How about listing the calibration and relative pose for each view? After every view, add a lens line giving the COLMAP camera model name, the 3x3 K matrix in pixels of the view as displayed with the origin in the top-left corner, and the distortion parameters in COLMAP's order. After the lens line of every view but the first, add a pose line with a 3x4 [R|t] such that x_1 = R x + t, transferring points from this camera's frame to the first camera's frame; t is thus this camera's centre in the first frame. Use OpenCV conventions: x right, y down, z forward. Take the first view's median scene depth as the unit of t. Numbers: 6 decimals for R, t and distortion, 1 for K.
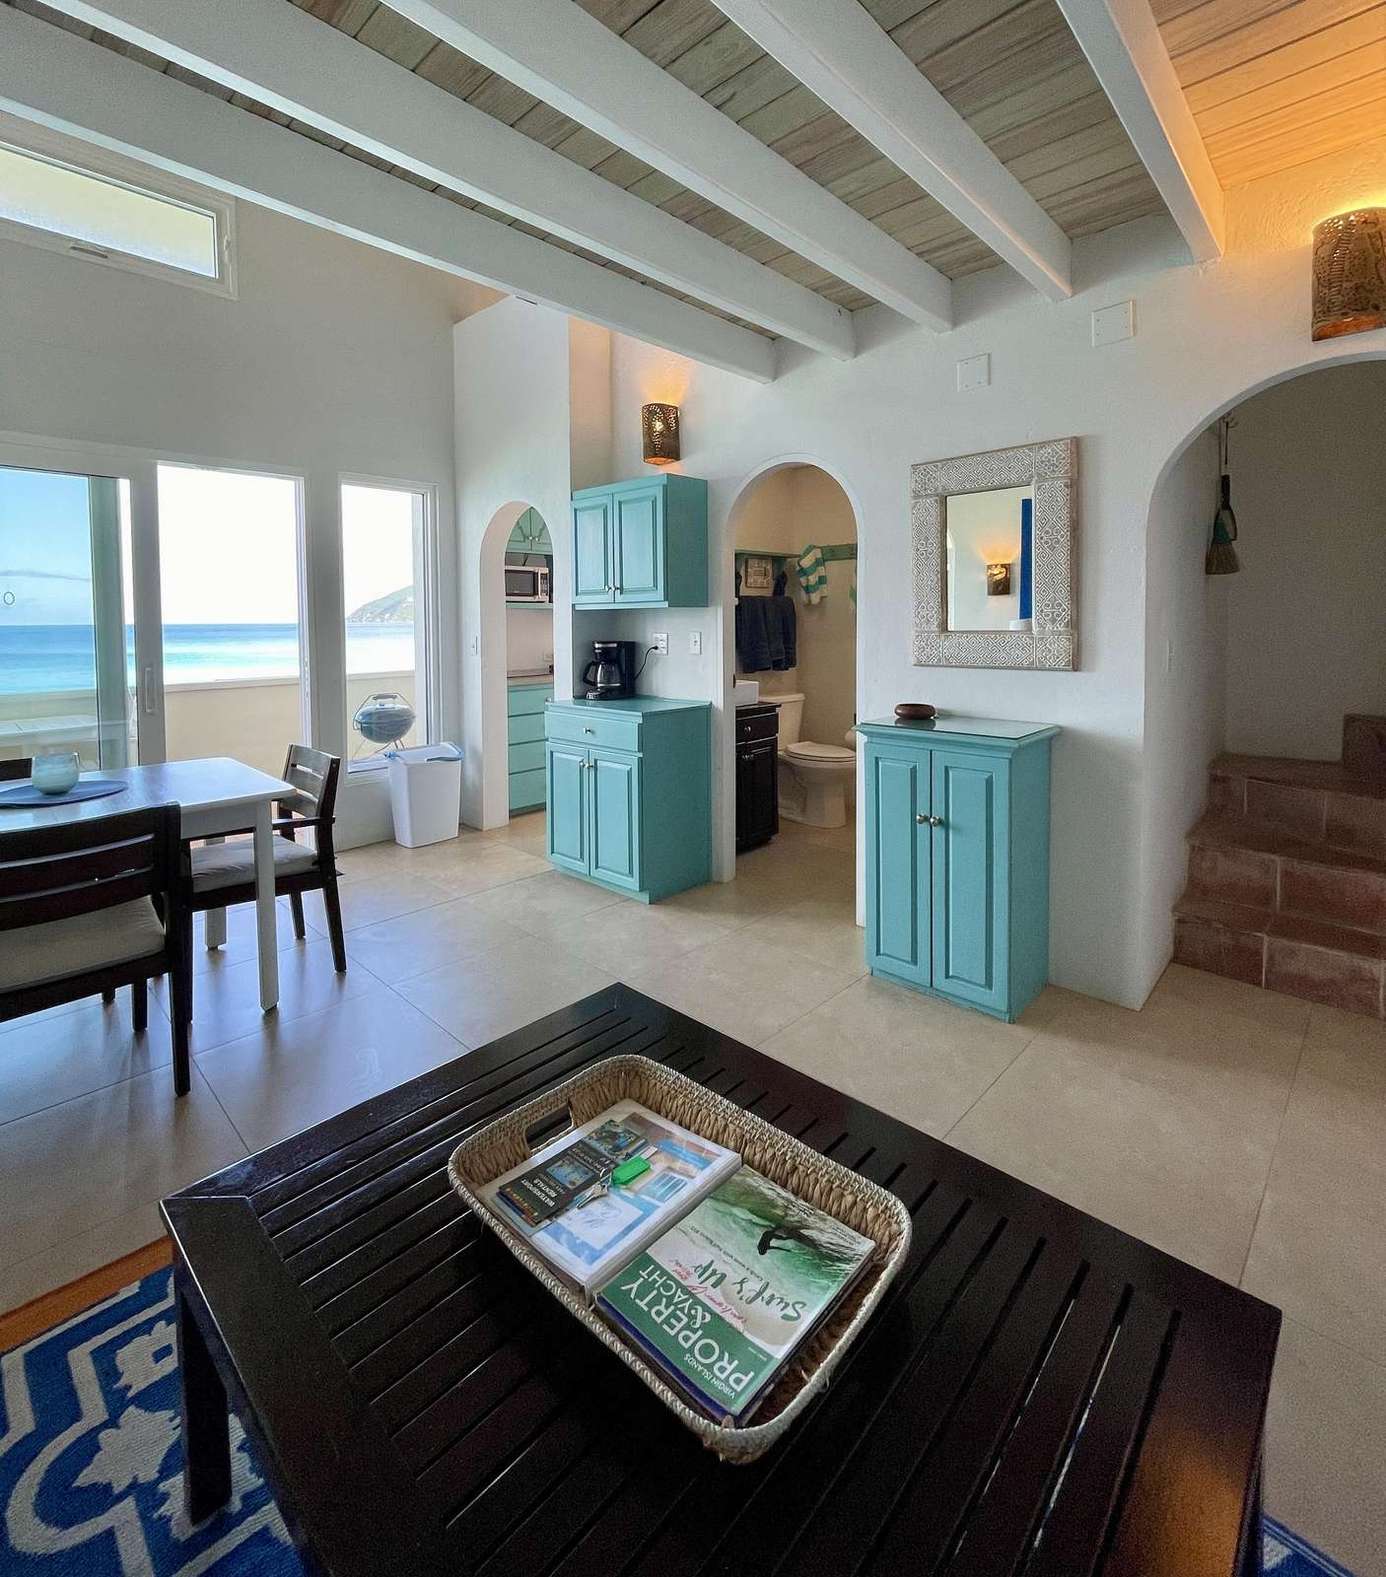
lens RADIAL K [[748.9, 0, 691.0], [0, 748.9, 643.9], [0, 0, 1]] dist [0.004122, -0.001382]
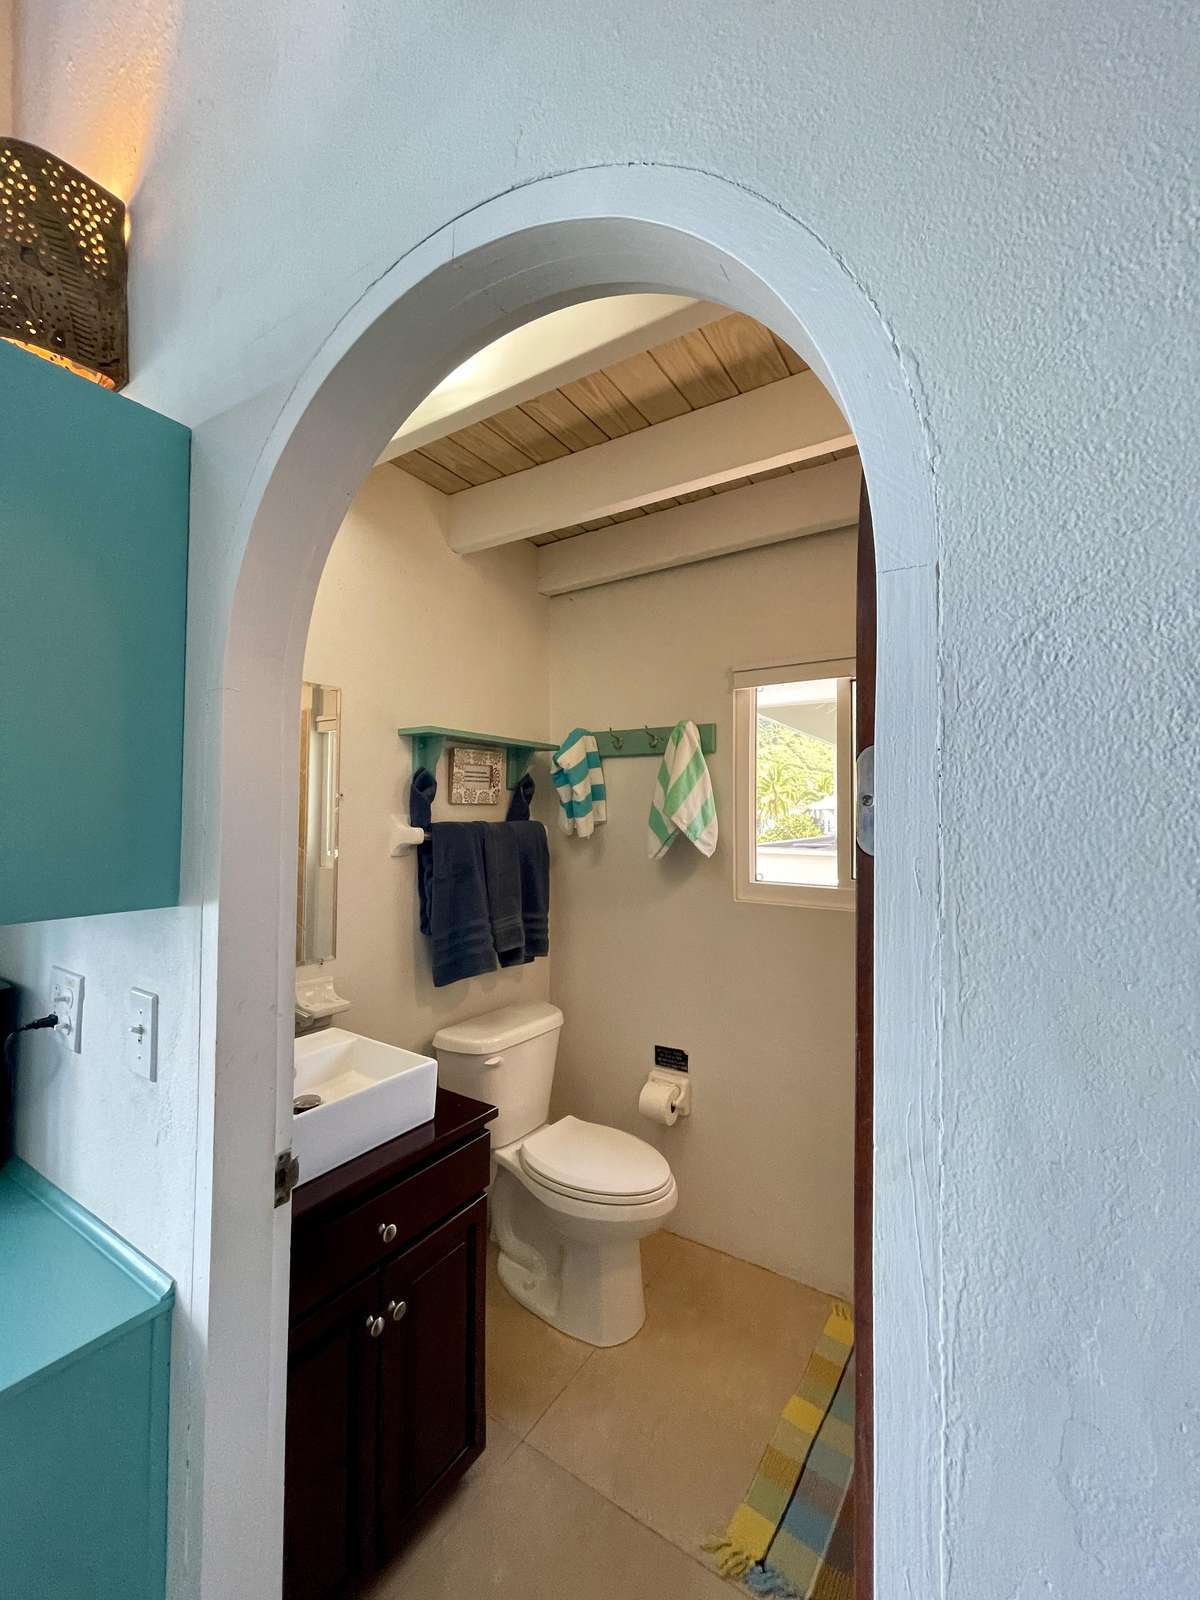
lens RADIAL K [[646.4, 0, 598.5], [0, 646.4, 801.8], [0, 0, 1]] dist [-0.002641, 0.003821]
pose [[0.982702, 0.017466, 0.184368, 0.134110], [-0.007491, 0.998477, -0.054660, -0.079306], [-0.185042, 0.052334, 0.981336, 0.809958]]
